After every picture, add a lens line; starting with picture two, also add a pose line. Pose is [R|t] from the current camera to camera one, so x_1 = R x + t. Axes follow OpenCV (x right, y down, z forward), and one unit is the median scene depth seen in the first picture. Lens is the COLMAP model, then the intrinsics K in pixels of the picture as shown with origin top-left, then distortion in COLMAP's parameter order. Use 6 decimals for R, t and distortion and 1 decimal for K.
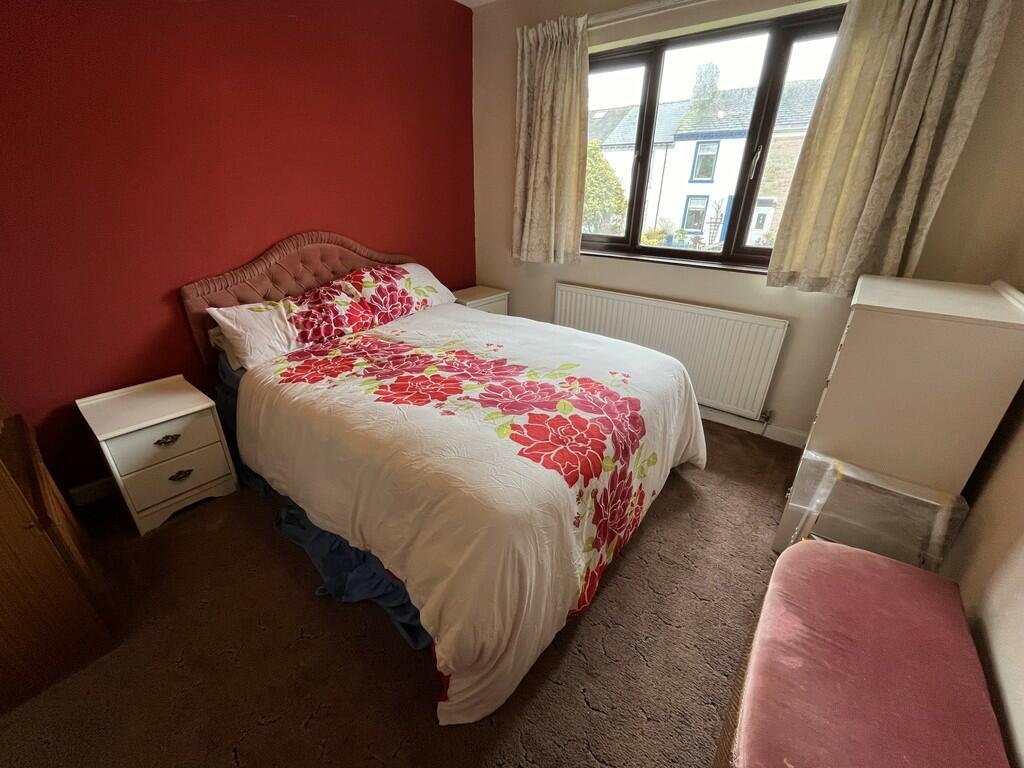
lens RADIAL K [[417.6, 0, 512.0], [0, 417.6, 384.0], [0, 0, 1]] dist [-0.002219, -0.000811]
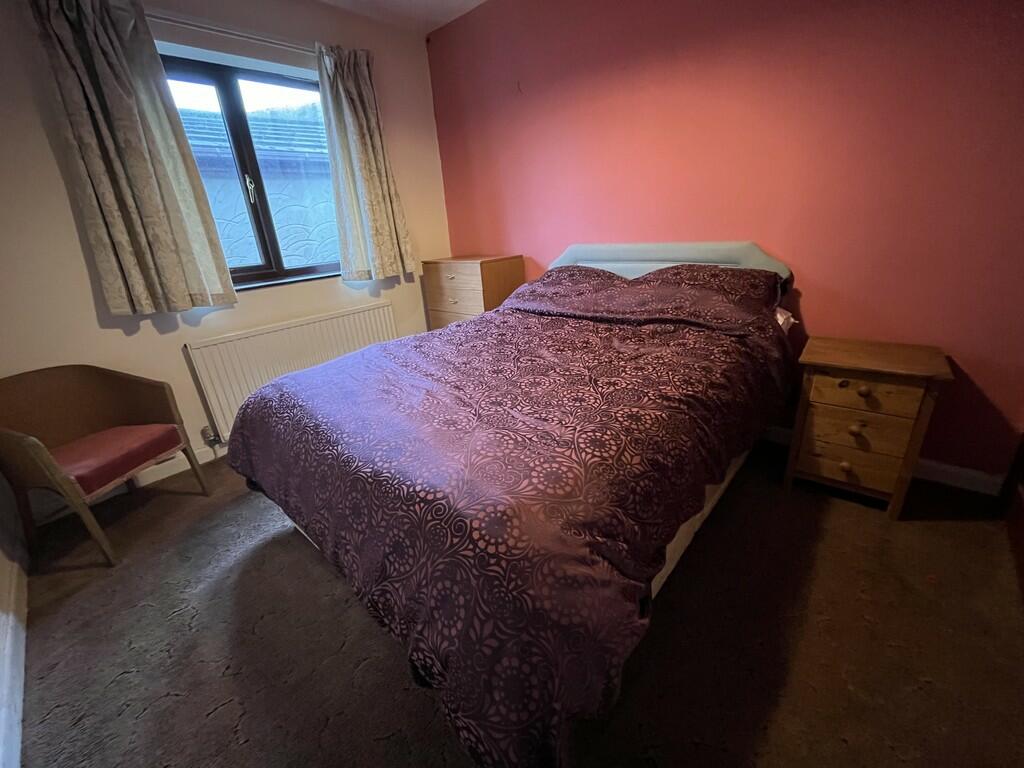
lens RADIAL K [[417.6, 0, 512.0], [0, 417.6, 384.0], [0, 0, 1]] dist [-0.002219, -0.000811]
pose [[0.062382, -0.392927, 0.917451, -0.766211], [0.467649, 0.823594, 0.320932, -0.193927], [-0.881710, 0.409025, 0.235129, 0.455292]]
